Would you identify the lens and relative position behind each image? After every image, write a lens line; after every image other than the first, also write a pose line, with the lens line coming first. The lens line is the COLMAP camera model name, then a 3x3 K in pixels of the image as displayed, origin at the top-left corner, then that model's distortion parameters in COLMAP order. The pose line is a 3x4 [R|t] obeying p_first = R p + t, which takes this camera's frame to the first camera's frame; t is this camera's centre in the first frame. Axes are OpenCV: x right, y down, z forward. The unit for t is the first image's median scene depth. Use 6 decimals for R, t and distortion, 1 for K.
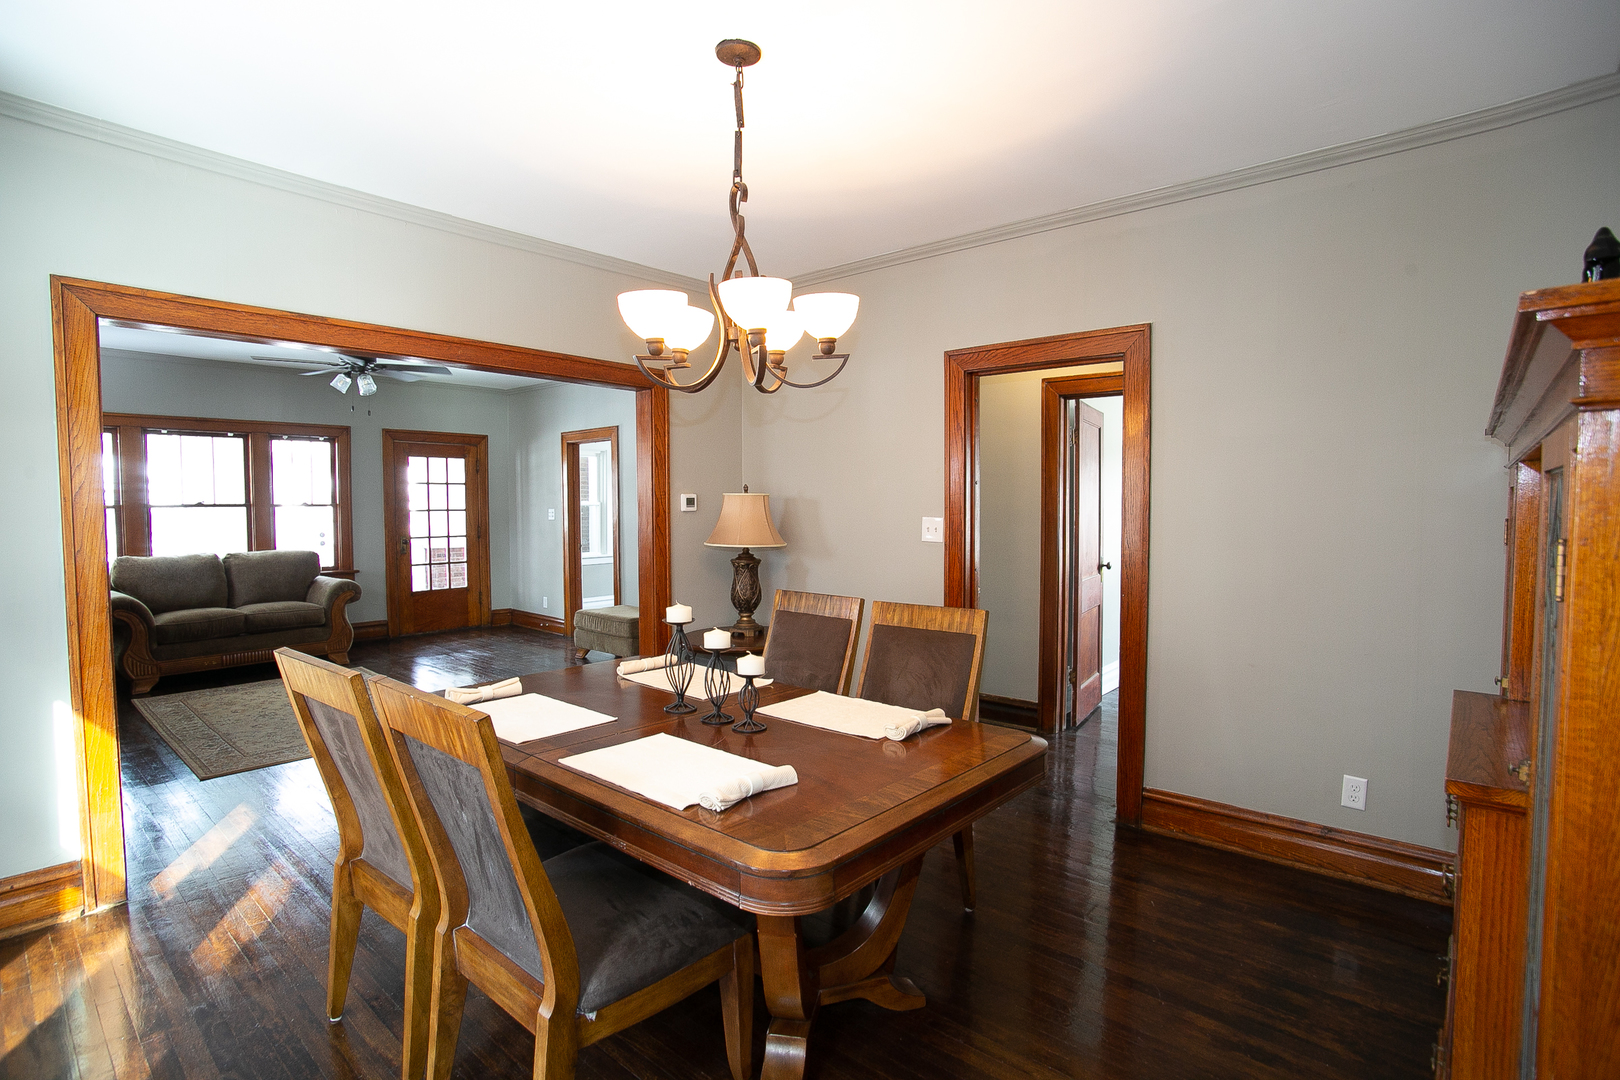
lens RADIAL K [[792.7, 0, 806.8], [0, 792.7, 540.6], [0, 0, 1]] dist [-0.077576, 0.031614]
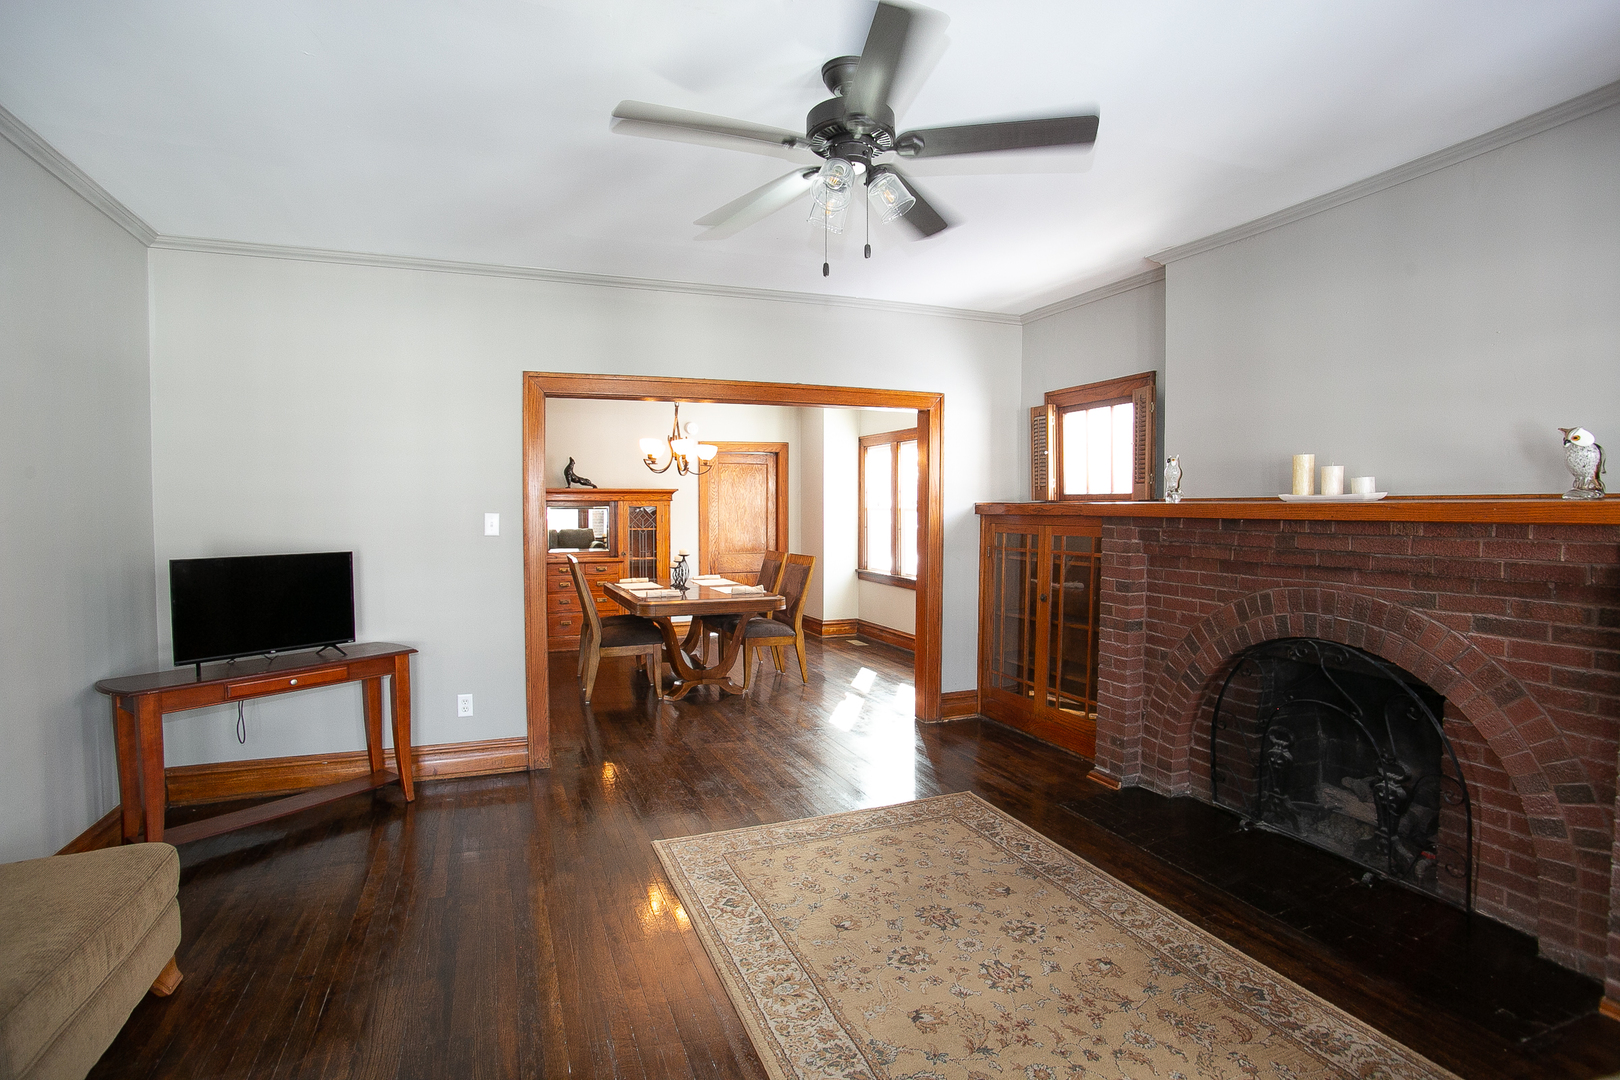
lens RADIAL K [[792.7, 0, 806.9], [0, 792.7, 540.7], [0, 0, 1]] dist [-0.077576, 0.031614]
pose [[-0.891043, -0.007798, 0.453853, -0.547637], [0.029154, 0.996805, 0.074364, -0.047873], [-0.452982, 0.079494, -0.887968, 1.012311]]
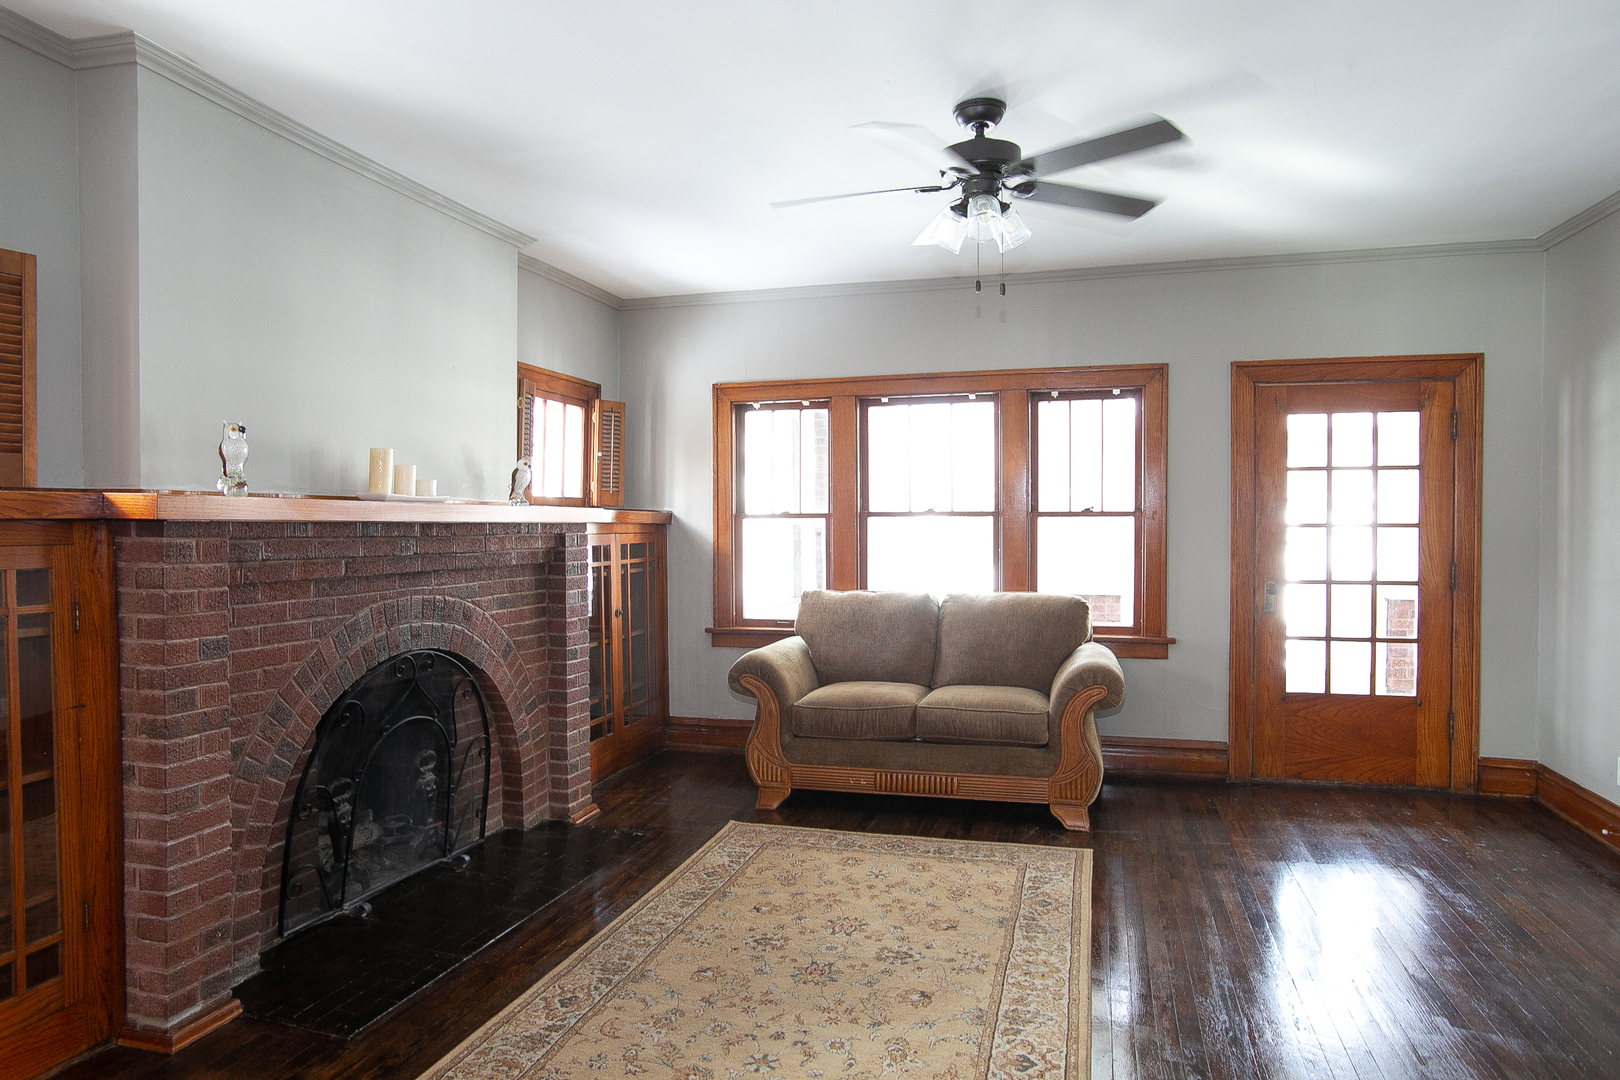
lens RADIAL K [[983.3, 0, 809.2], [0, 983.3, 536.8], [0, 0, 1]] dist [-0.038497, 0.005324]
pose [[0.421632, 0.021206, -0.906519, -0.089789], [-0.040238, 0.999179, 0.004658, -0.023920], [0.905874, 0.034512, 0.422140, 0.506273]]
